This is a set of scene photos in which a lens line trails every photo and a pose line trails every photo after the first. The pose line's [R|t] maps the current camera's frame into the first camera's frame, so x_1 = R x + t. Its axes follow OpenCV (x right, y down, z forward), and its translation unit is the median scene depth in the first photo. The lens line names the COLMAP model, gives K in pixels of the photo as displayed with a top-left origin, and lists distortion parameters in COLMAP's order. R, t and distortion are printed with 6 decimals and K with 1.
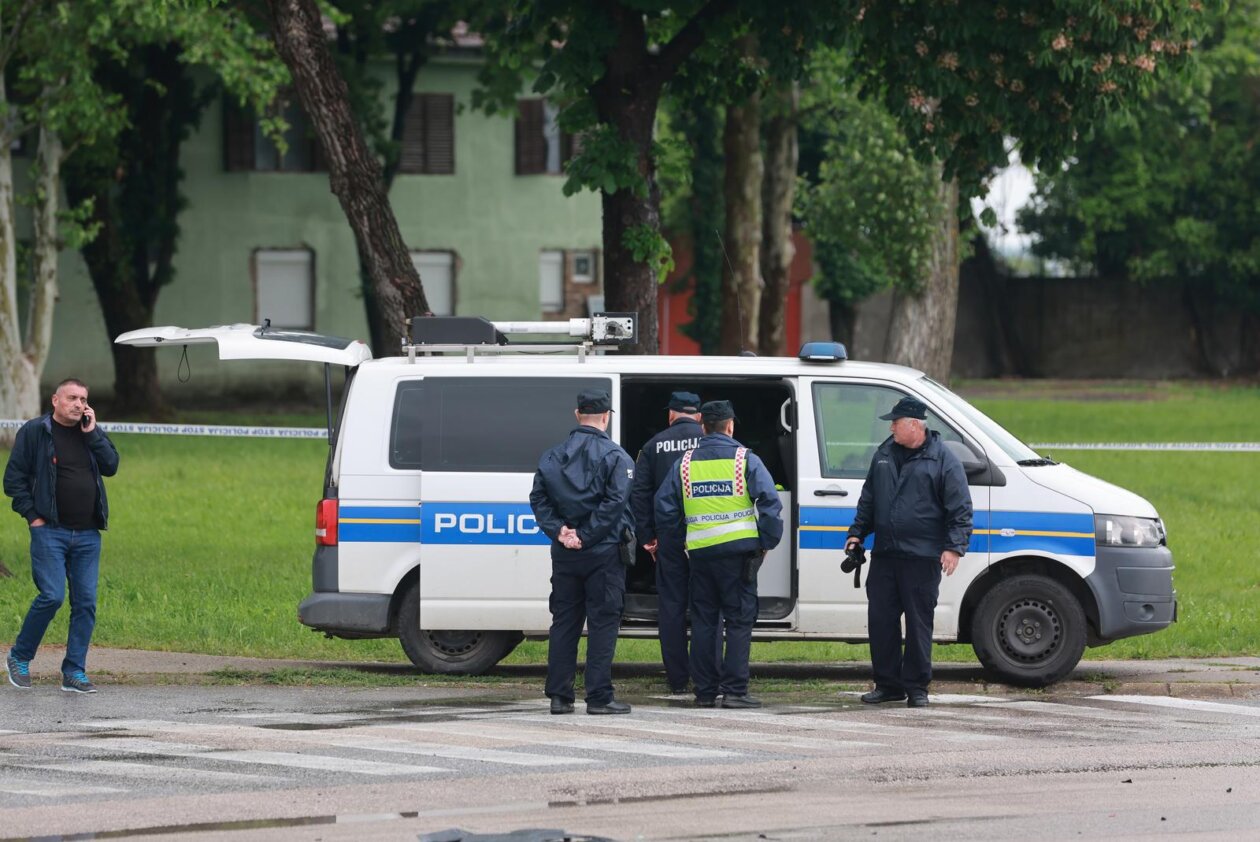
lens RADIAL K [[7474.7, 0, 626.8], [0, 7474.7, 413.1], [0, 0, 1]] dist [1.509894, 0.000000]
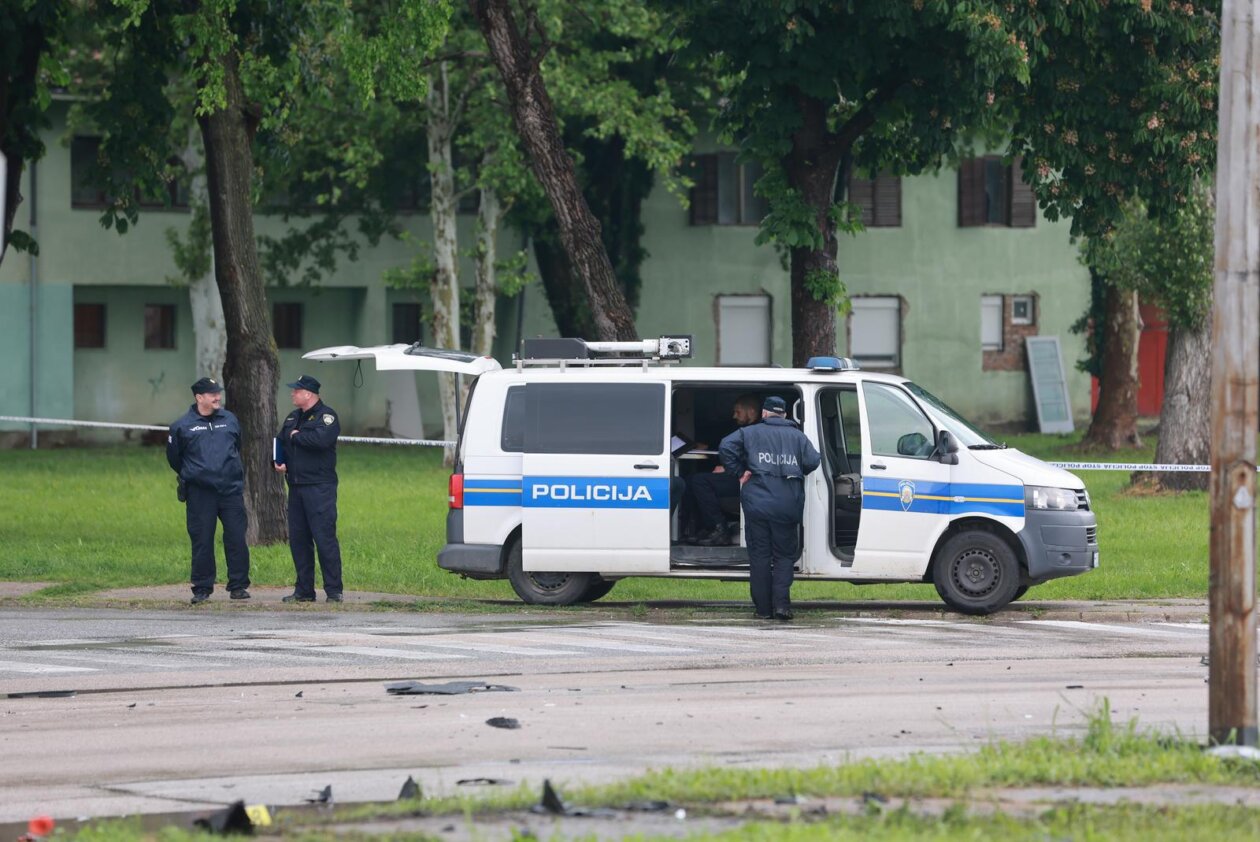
lens RADIAL K [[7474.7, 0, 632.6], [0, 7474.7, 424.2], [0, 0, 1]] dist [1.509894, 0.000000]
pose [[0.996178, 0.000511, -0.087347, 0.083305], [-0.000961, 0.999986, -0.005119, 0.007200], [0.087343, 0.005183, 0.996165, -0.254864]]
